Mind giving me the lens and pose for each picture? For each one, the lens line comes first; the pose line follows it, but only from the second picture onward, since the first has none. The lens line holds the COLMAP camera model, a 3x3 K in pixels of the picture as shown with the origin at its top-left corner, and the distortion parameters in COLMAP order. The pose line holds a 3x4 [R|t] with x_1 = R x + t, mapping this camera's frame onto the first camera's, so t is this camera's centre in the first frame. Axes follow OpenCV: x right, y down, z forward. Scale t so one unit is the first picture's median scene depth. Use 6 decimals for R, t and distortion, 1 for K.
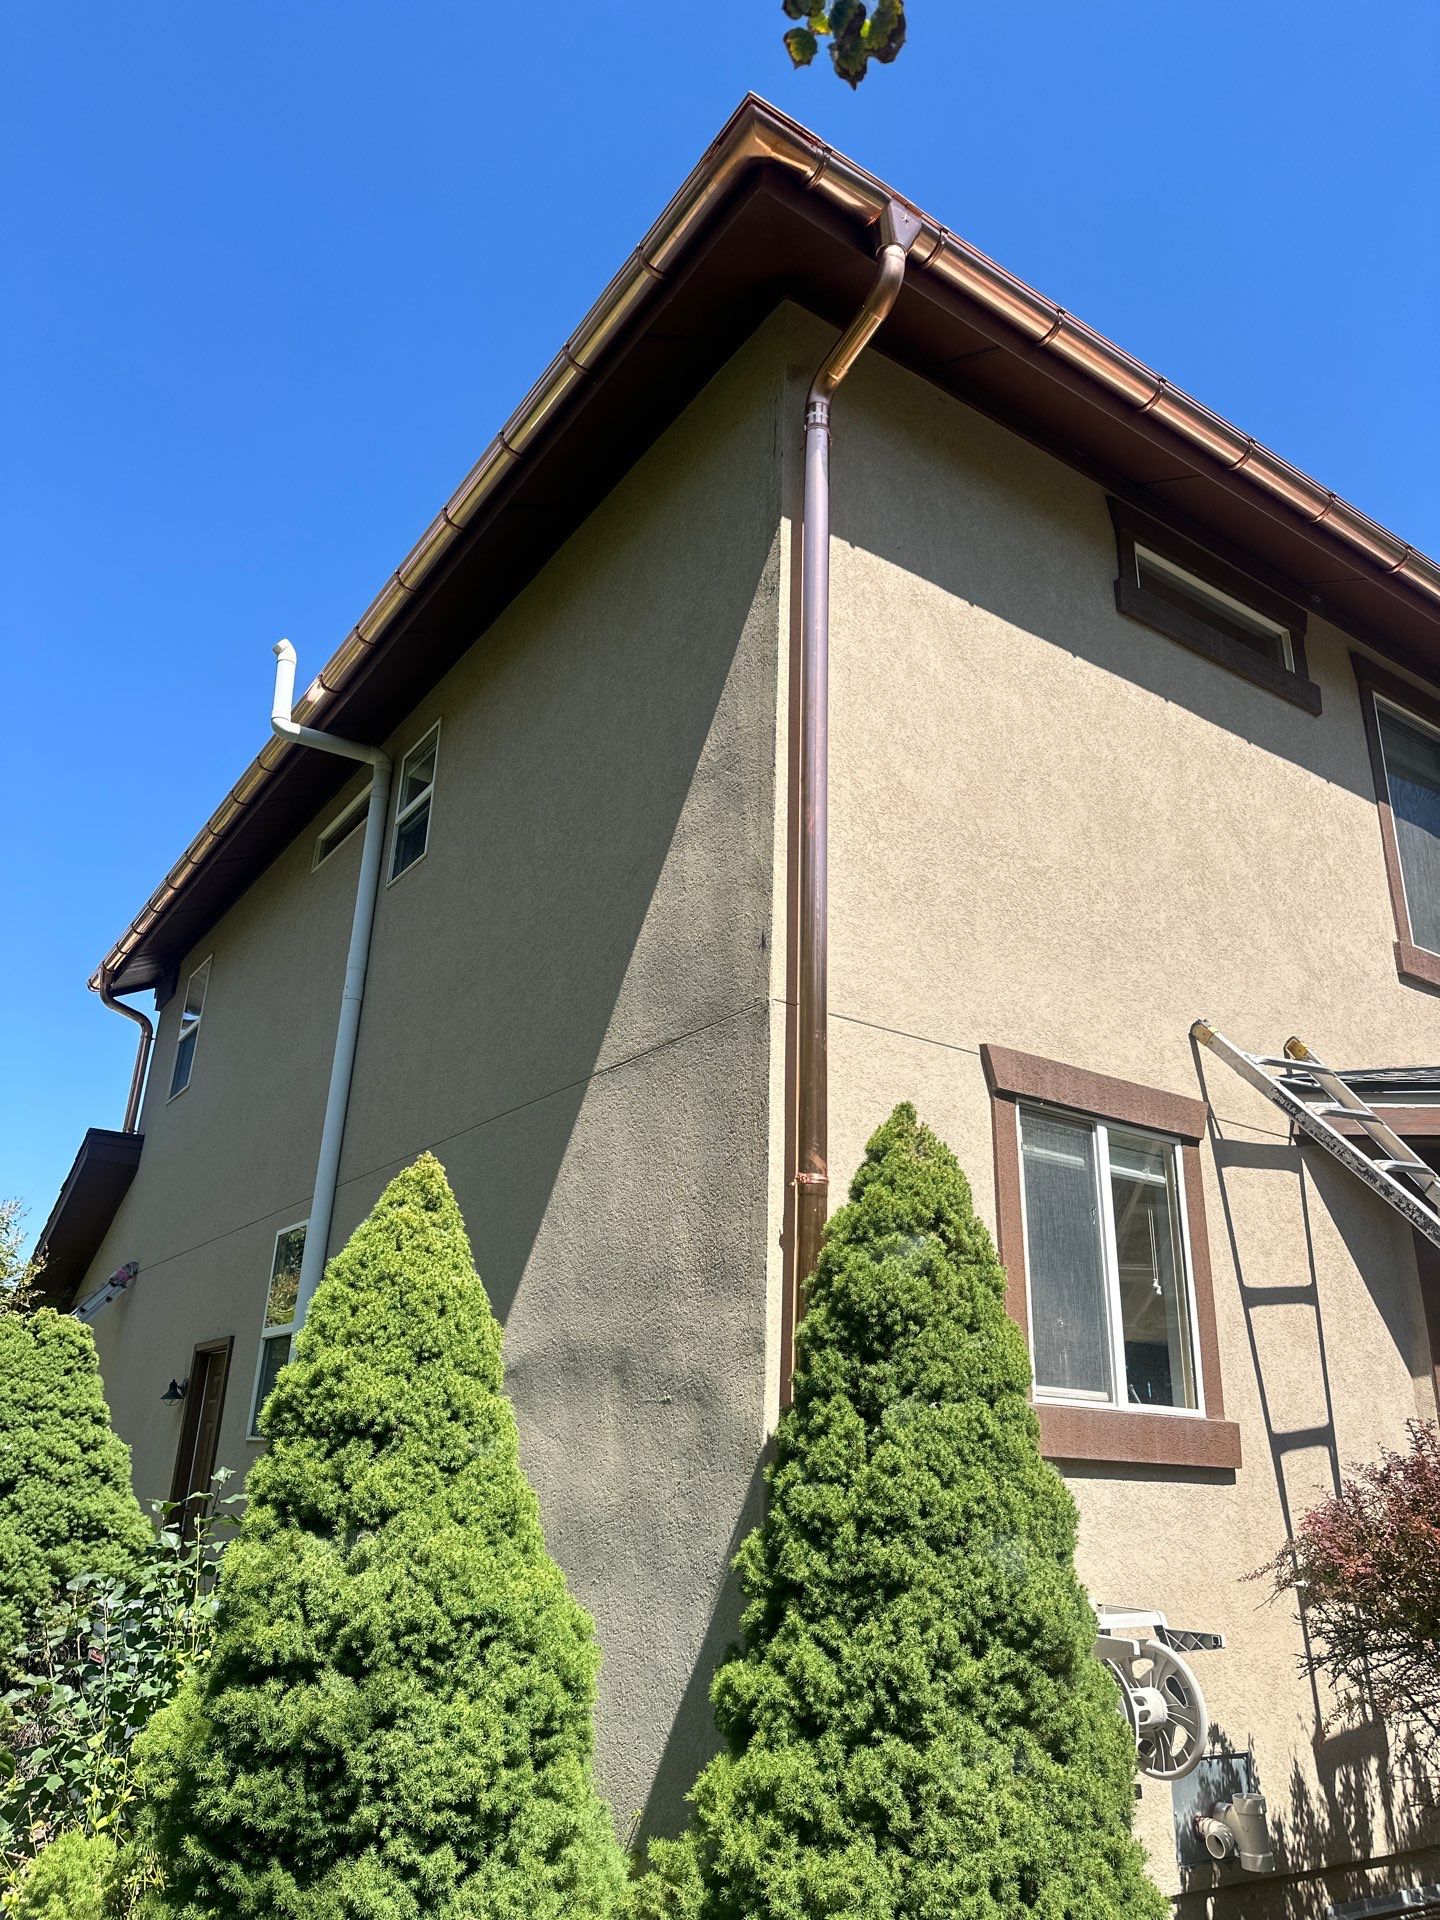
lens RADIAL K [[1355.3, 0, 724.2], [0, 1355.3, 952.0], [0, 0, 1]] dist [0.041106, -0.033124]
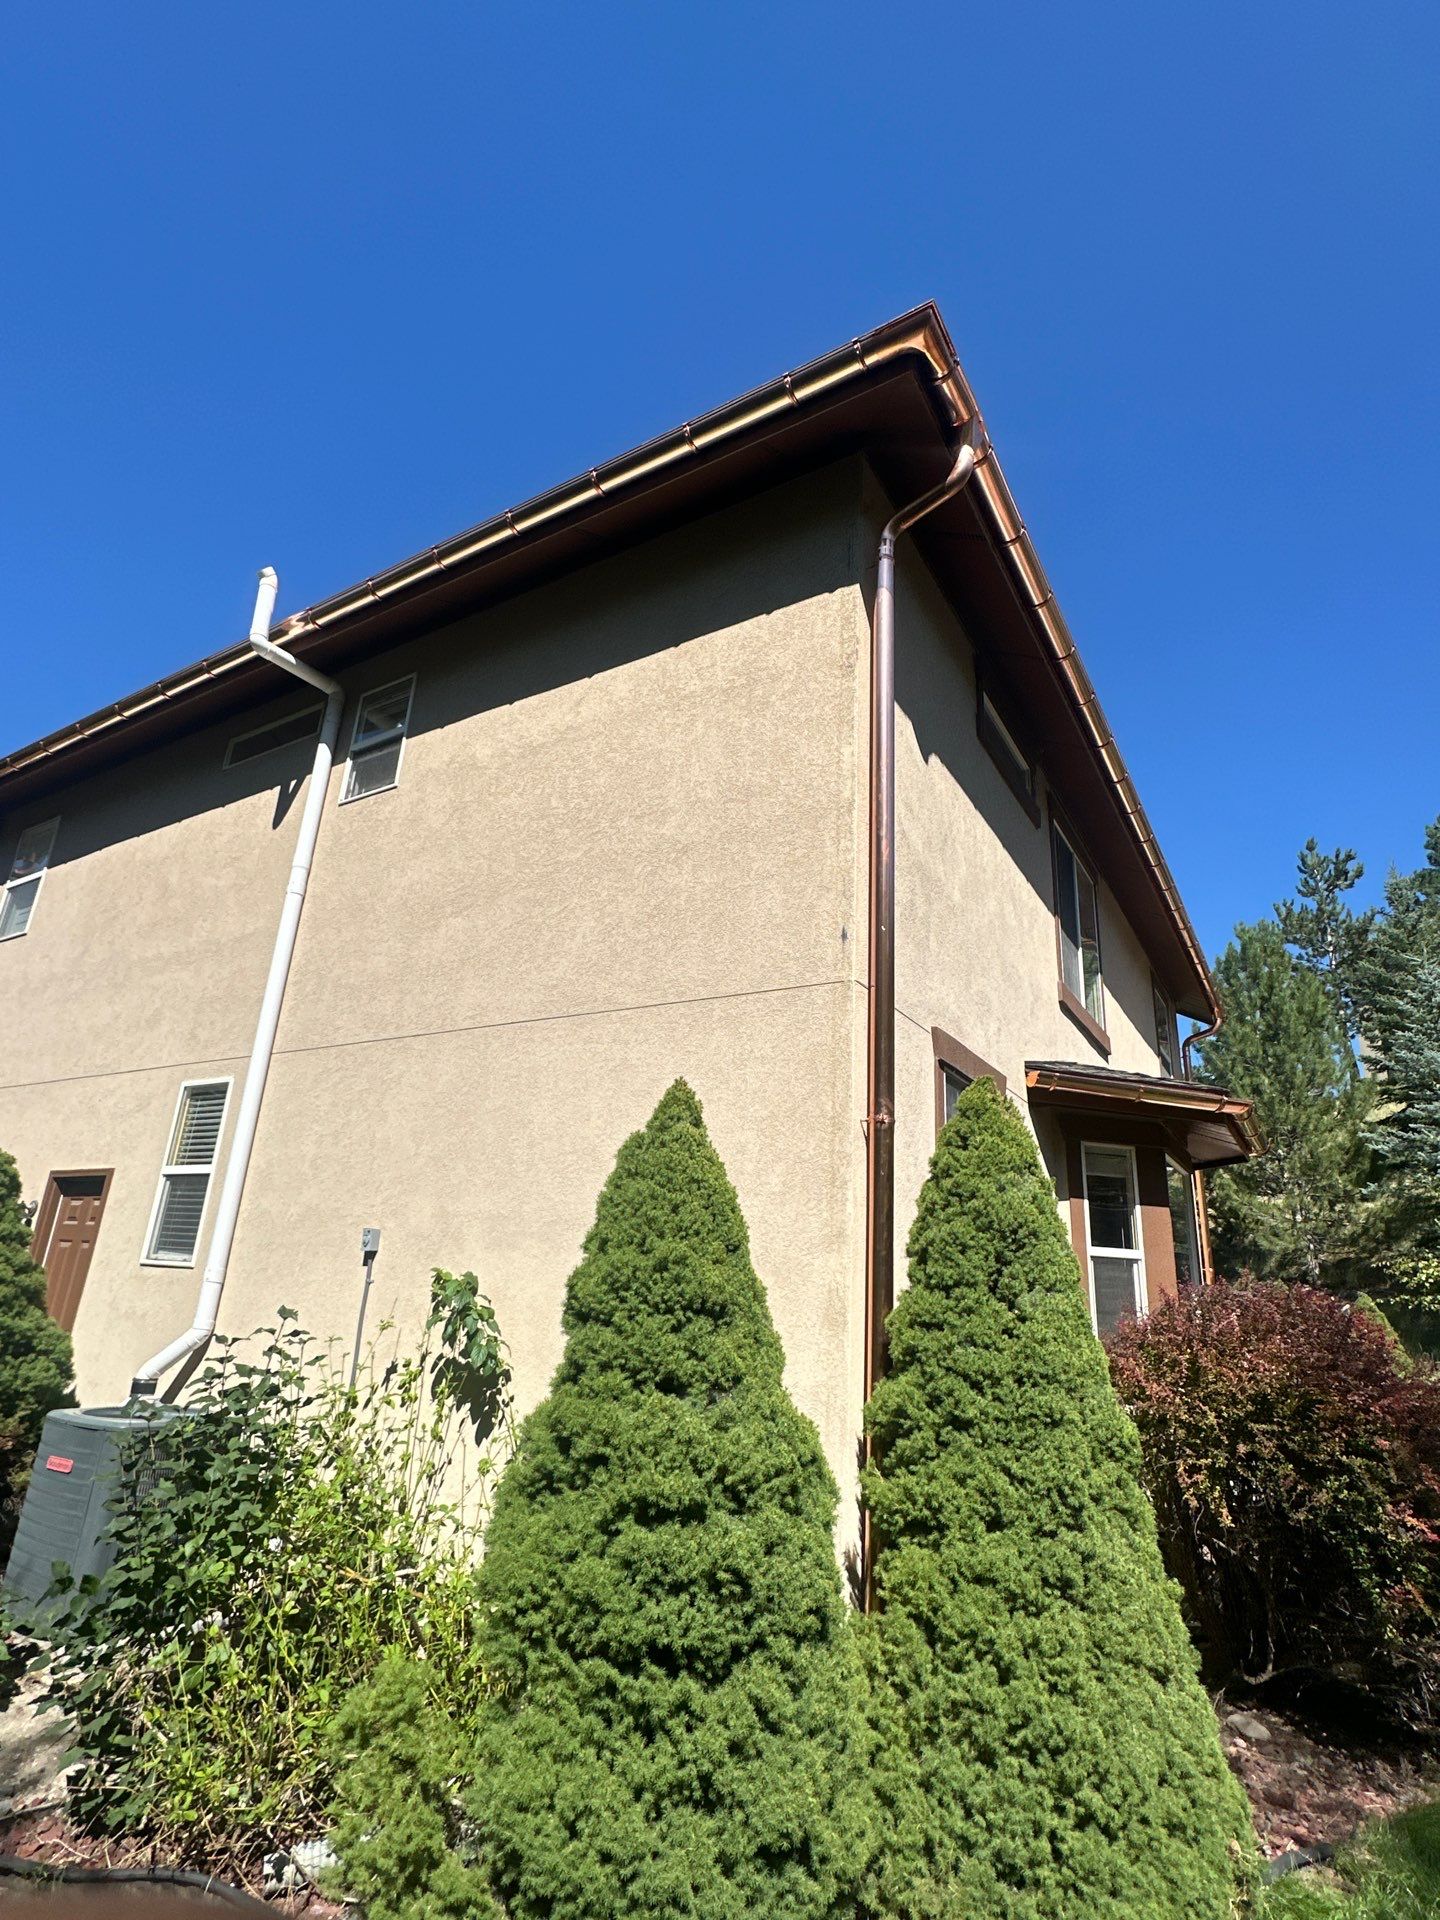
lens RADIAL K [[971.6, 0, 718.0], [0, 971.6, 956.9], [0, 0, 1]] dist [0.012872, 0.000513]
pose [[0.909399, 0.150246, 0.387839, -0.643348], [-0.171237, 0.985029, 0.019920, 0.021984], [-0.379040, -0.084528, 0.921512, 0.224656]]
